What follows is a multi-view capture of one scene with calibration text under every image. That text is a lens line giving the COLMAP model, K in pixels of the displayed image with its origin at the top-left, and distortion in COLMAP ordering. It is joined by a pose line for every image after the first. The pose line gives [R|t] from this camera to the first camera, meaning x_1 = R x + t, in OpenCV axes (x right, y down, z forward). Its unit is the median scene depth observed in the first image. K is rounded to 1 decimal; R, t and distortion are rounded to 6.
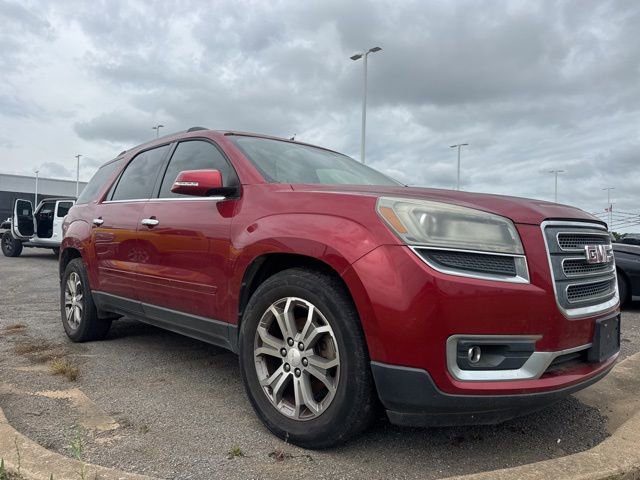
lens RADIAL K [[458.4, 0, 316.8], [0, 458.4, 242.2], [0, 0, 1]] dist [0.037955, -0.045438]
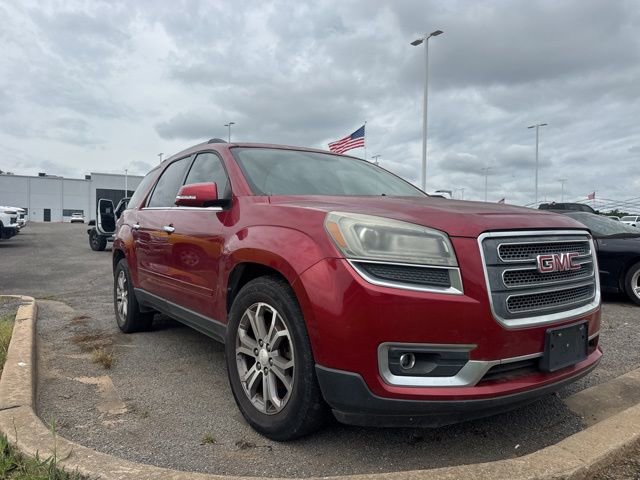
lens RADIAL K [[458.4, 0, 318.8], [0, 458.4, 248.1], [0, 0, 1]] dist [0.037955, -0.045438]
pose [[0.986945, -0.010209, -0.160733, 0.256090], [0.016468, 0.999155, 0.037653, -0.049120], [0.160213, -0.039808, 0.986279, -0.053846]]
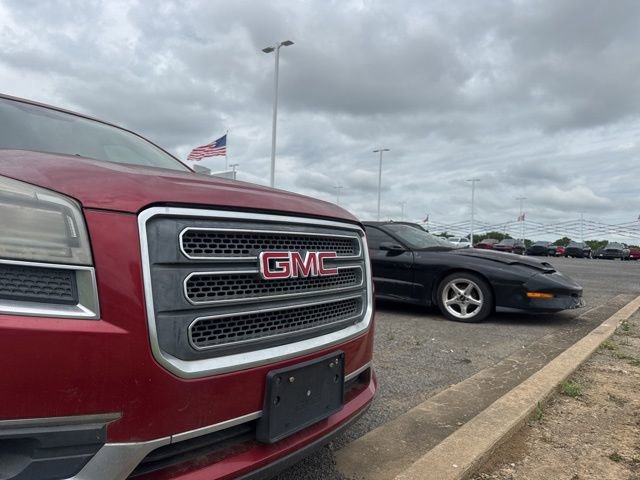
lens RADIAL K [[458.4, 0, 309.5], [0, 458.4, 236.4], [0, 0, 1]] dist [0.037955, -0.045438]
pose [[0.991190, 0.022063, 0.130598, 0.526212], [-0.020032, 0.999657, -0.016843, -0.003015], [-0.130925, 0.014078, 0.991292, 0.351416]]
